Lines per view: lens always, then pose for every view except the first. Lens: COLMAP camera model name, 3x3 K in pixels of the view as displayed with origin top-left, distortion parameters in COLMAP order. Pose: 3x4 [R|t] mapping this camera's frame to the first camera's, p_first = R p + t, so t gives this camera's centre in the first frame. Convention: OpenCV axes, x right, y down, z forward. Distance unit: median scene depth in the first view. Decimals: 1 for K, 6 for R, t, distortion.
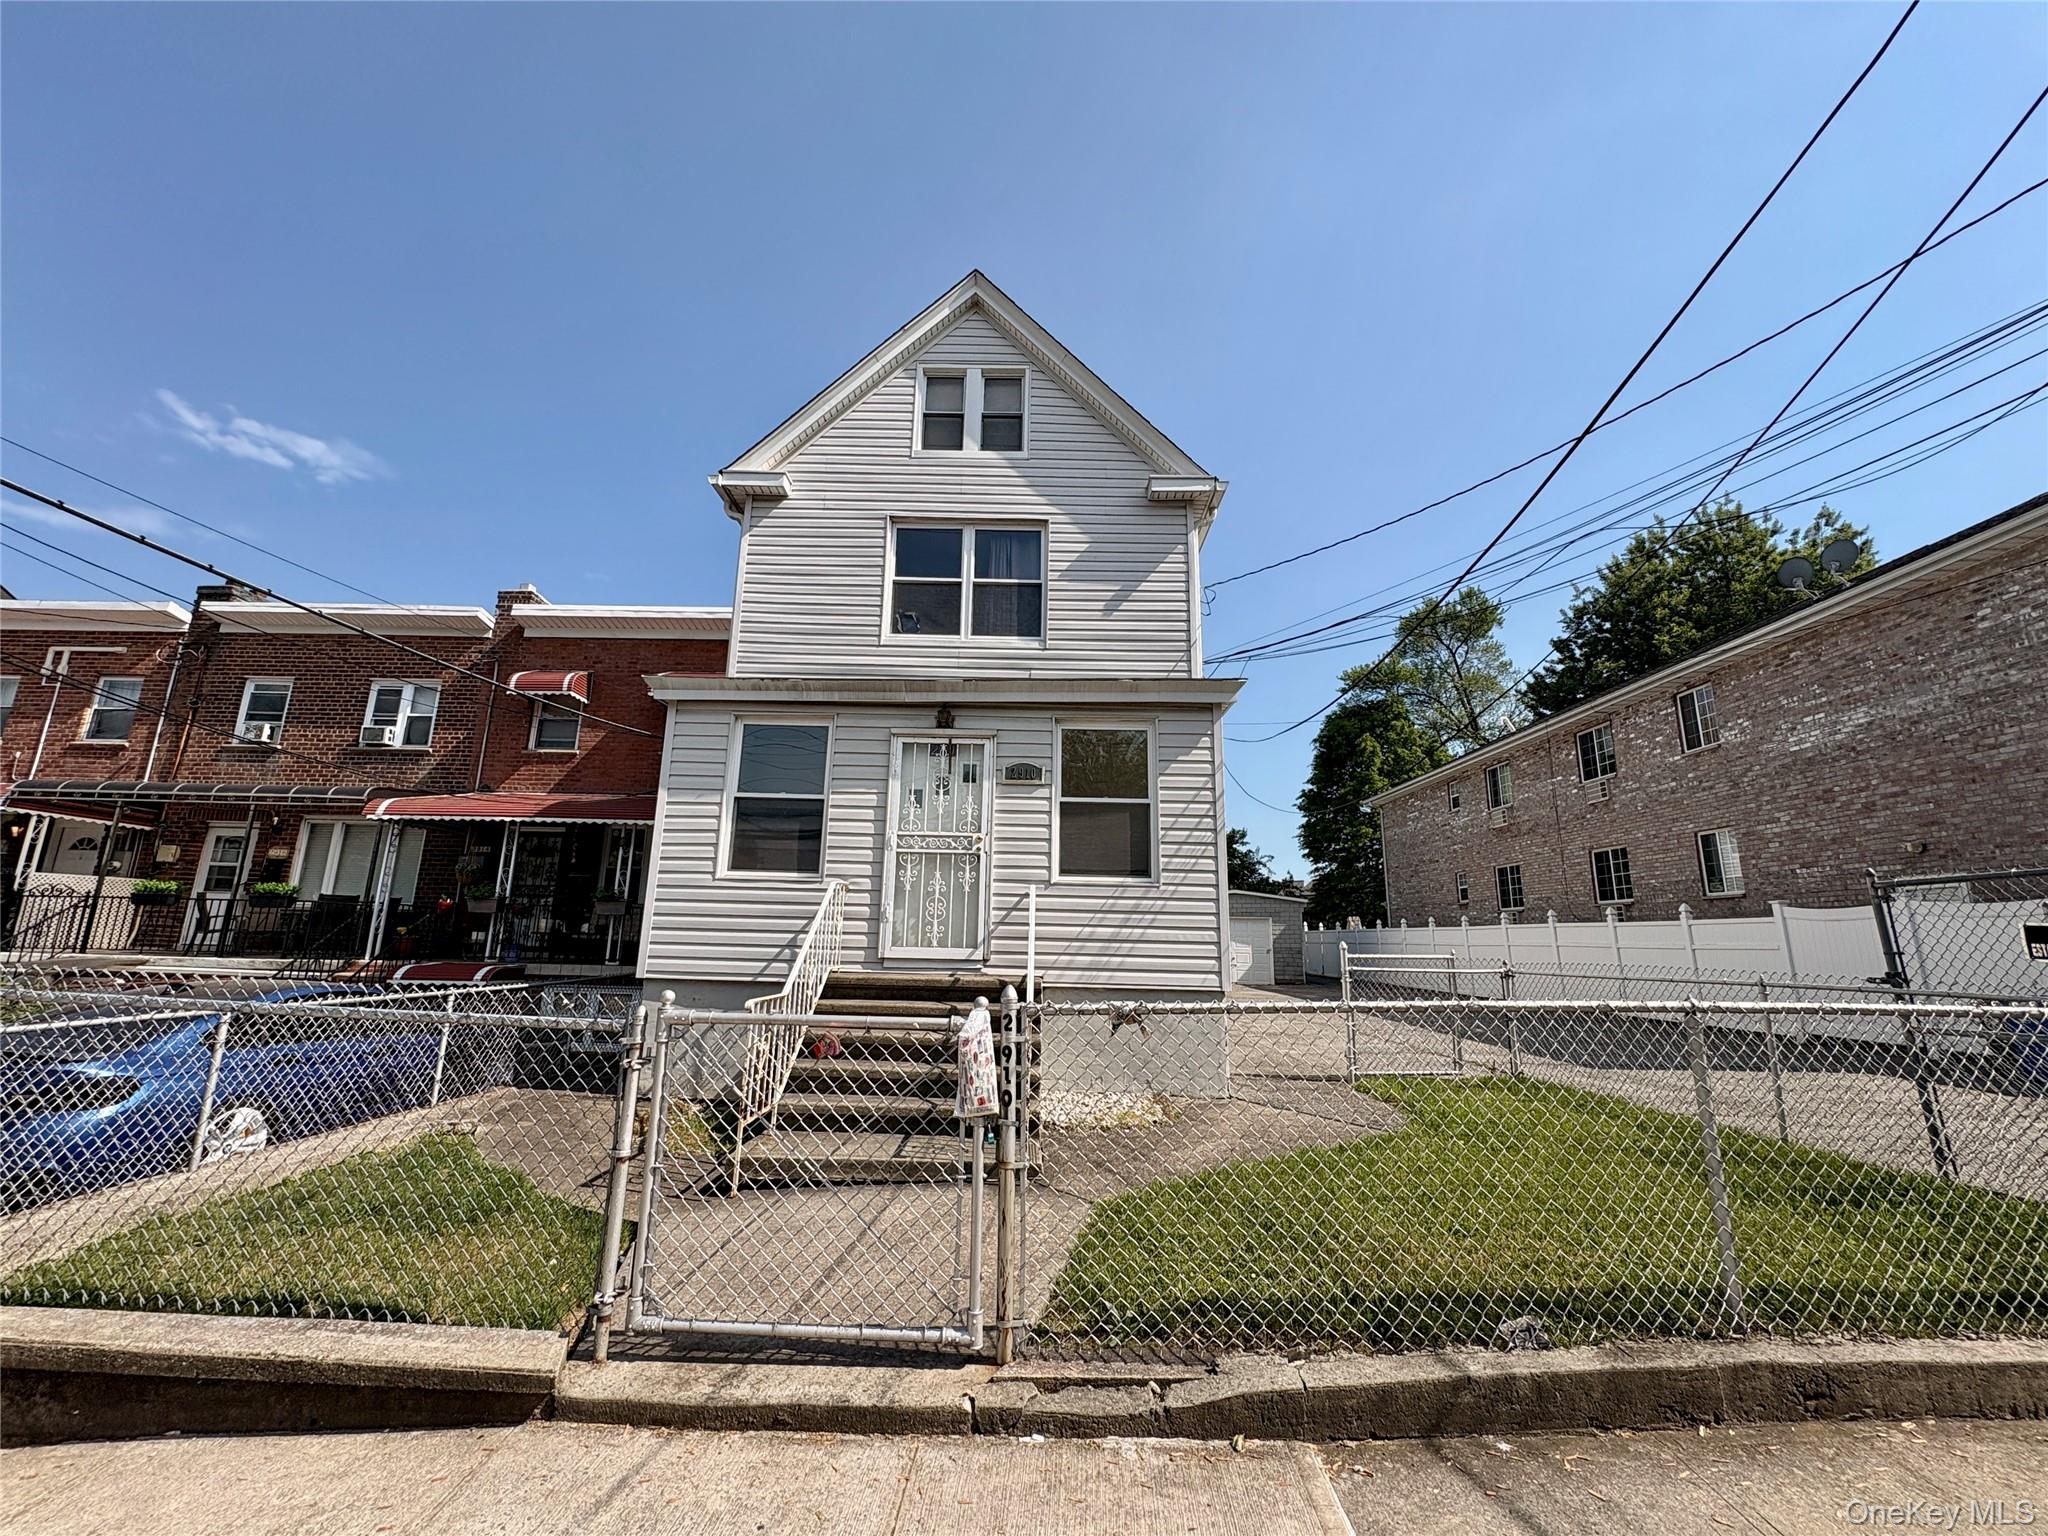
lens RADIAL K [[817.4, 0, 1021.2], [0, 817.4, 767.6], [0, 0, 1]] dist [0.001358, -0.000689]
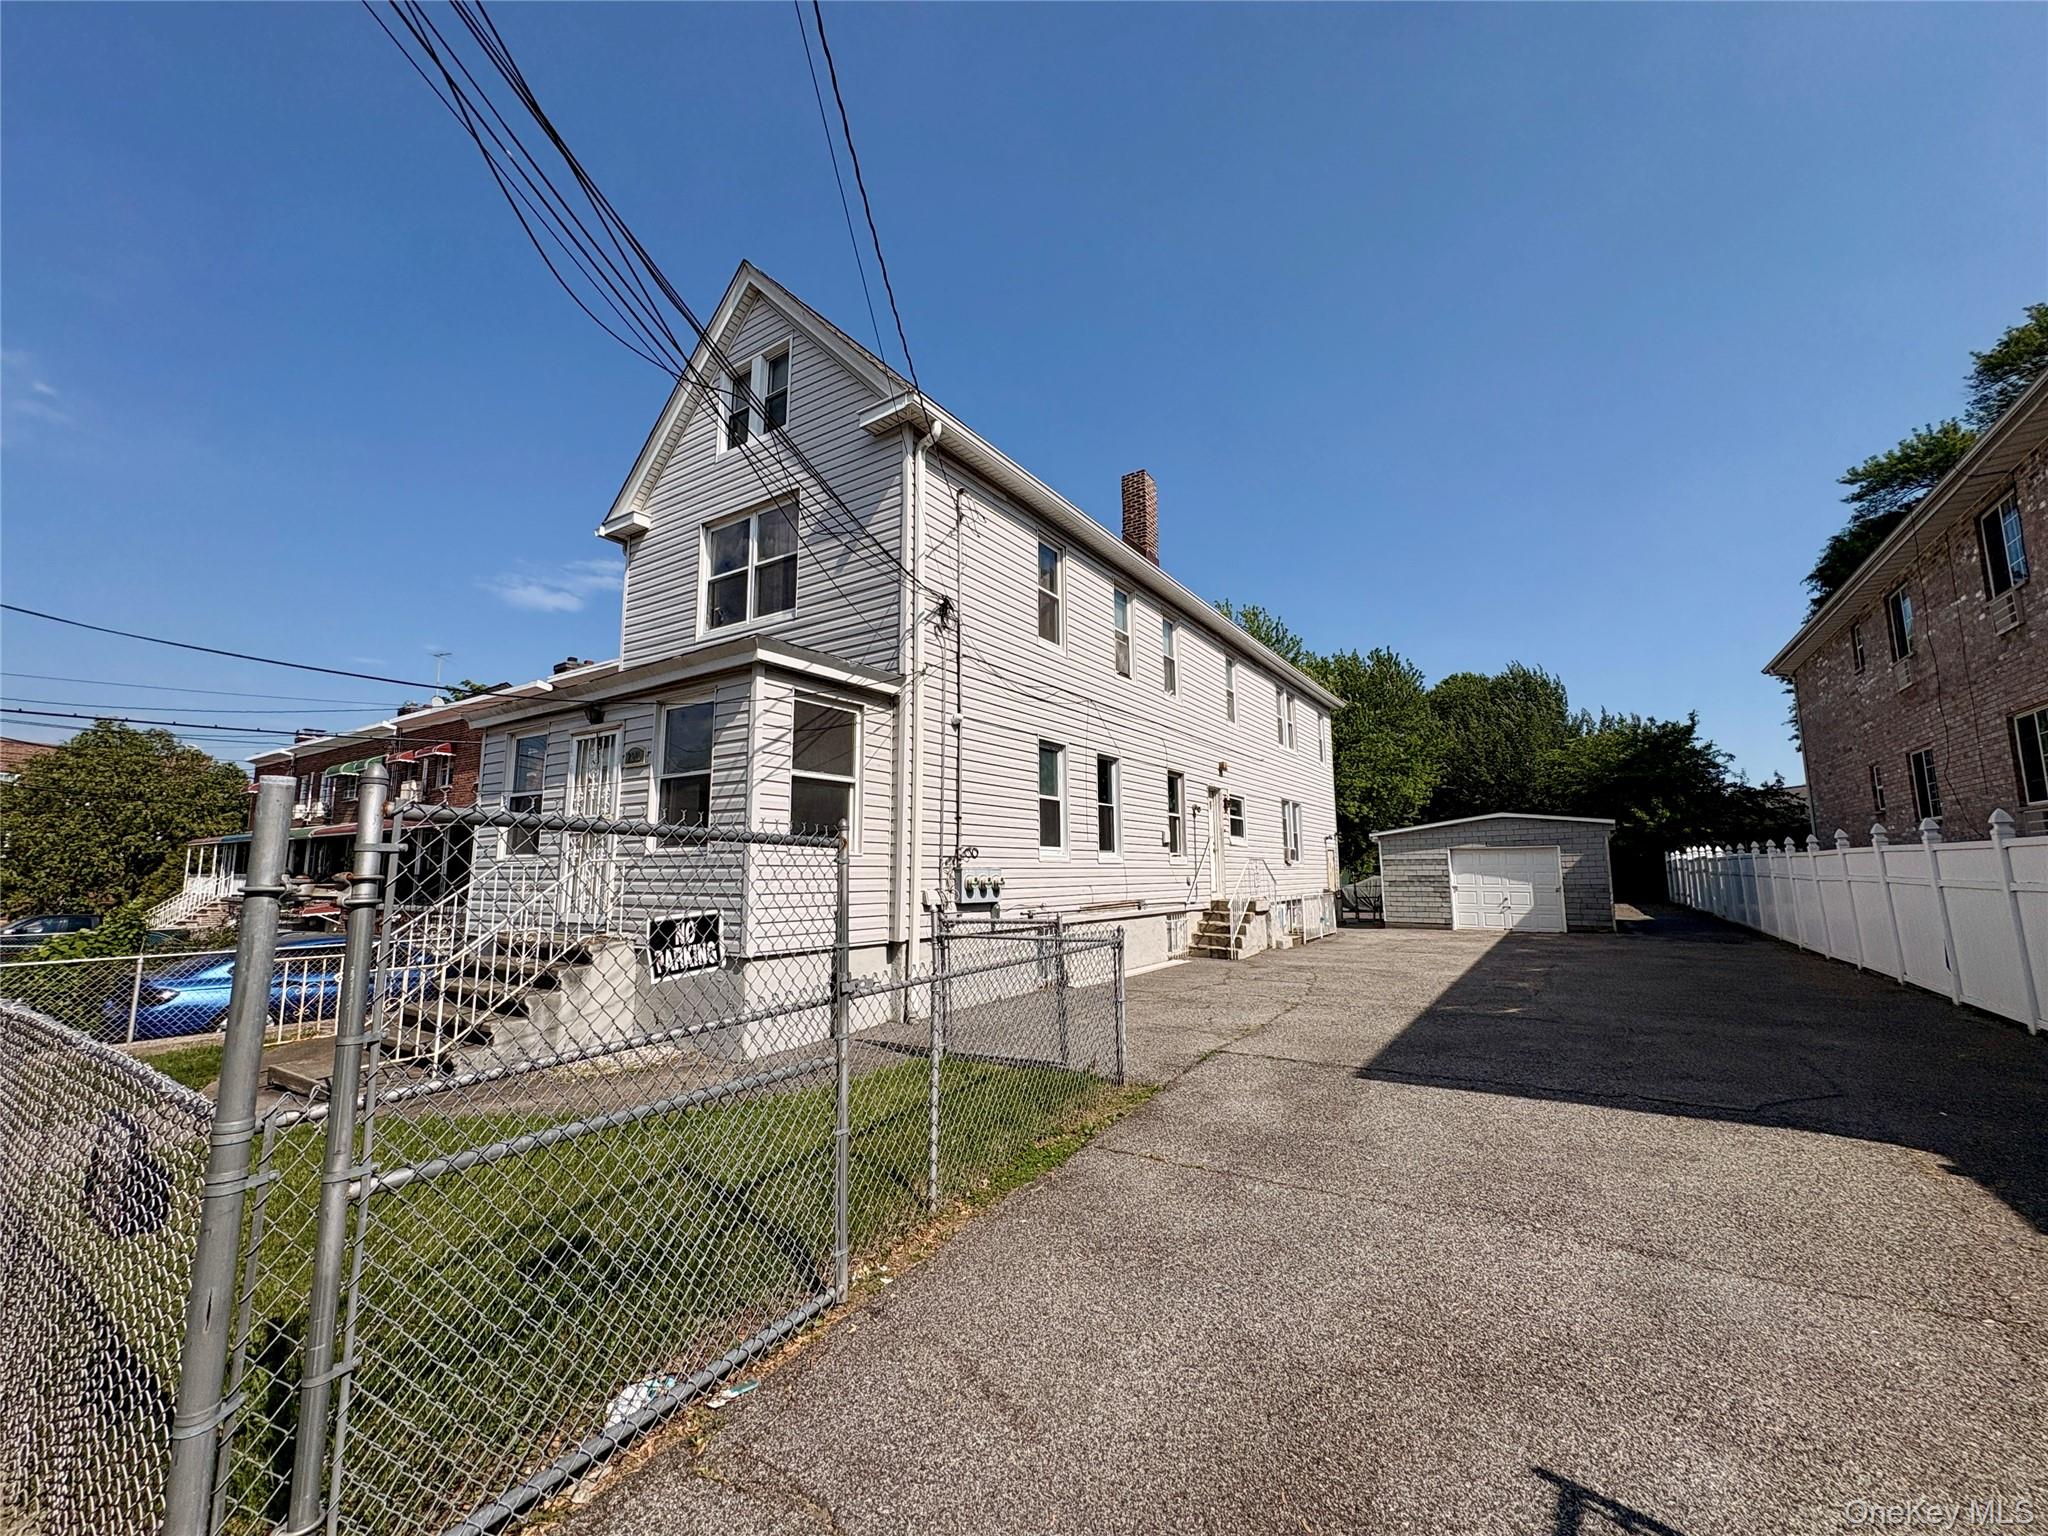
lens RADIAL K [[814.2, 0, 1026.6], [0, 814.2, 757.4], [0, 0, 1]] dist [0.000457, -0.000069]
pose [[0.839987, -0.102686, -0.532802, 0.739317], [0.136470, 0.990346, 0.024284, 0.038142], [0.525165, -0.093110, 0.845892, 0.257182]]
